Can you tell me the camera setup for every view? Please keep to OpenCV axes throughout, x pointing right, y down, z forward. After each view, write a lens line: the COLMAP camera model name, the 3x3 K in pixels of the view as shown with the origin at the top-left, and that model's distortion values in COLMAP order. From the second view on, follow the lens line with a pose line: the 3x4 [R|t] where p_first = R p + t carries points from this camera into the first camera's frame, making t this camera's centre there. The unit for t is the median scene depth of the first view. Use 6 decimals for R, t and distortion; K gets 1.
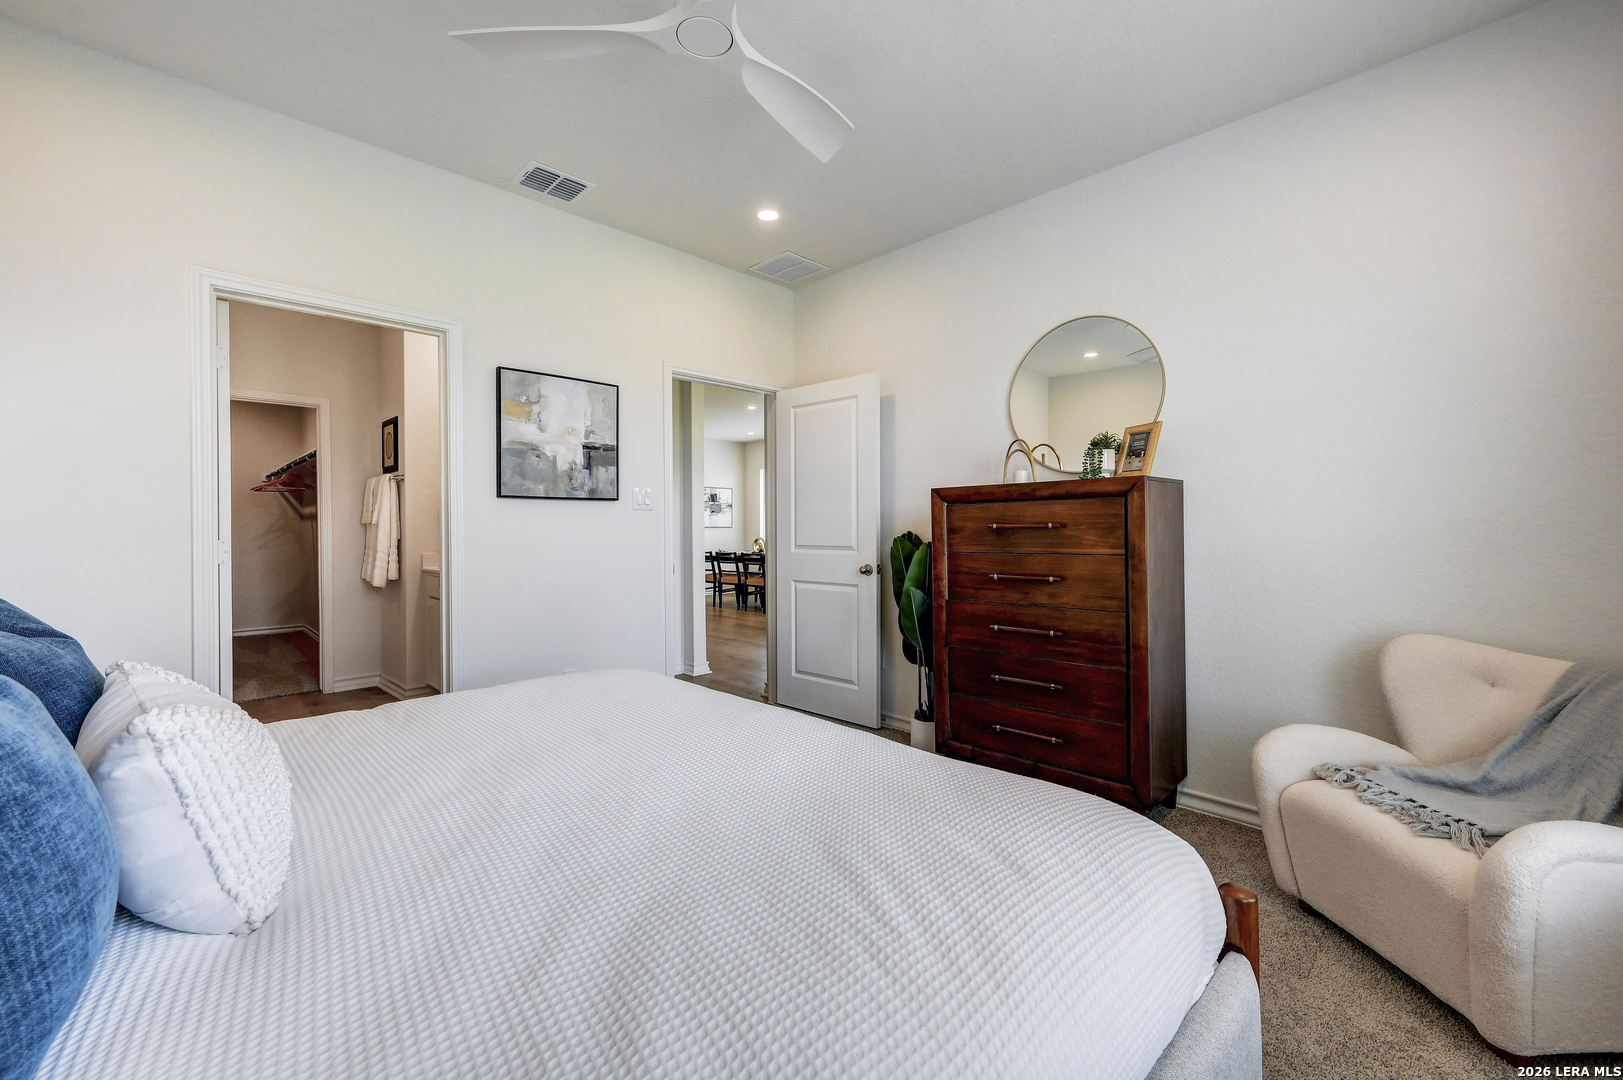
lens RADIAL K [[661.3, 0, 811.5], [0, 661.3, 540.0], [0, 0, 1]] dist [-0.028078, 0.000133]
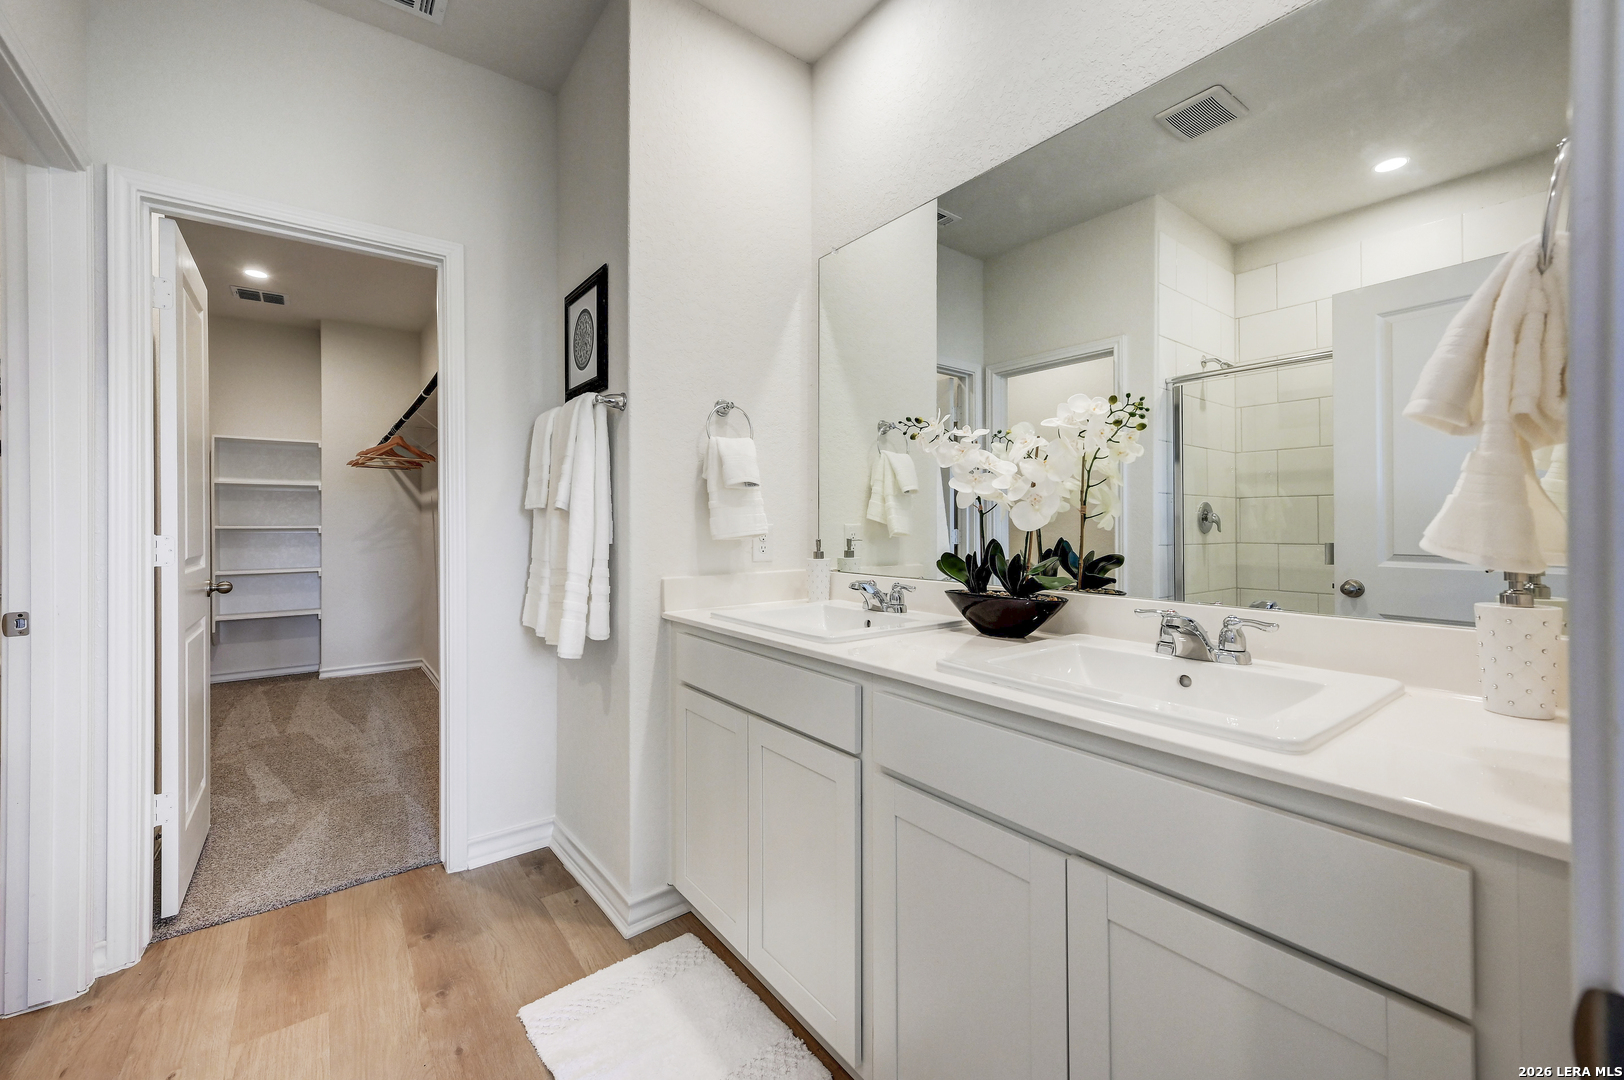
lens RADIAL K [[661.7, 0, 812.0], [0, 661.7, 540.0], [0, 0, 1]] dist [-0.028078, 0.000133]
pose [[0.990551, 0.008023, -0.136911, -0.434905], [-0.008139, 0.999967, -0.000282, -0.005107], [0.136904, 0.001394, 0.990583, 0.580329]]
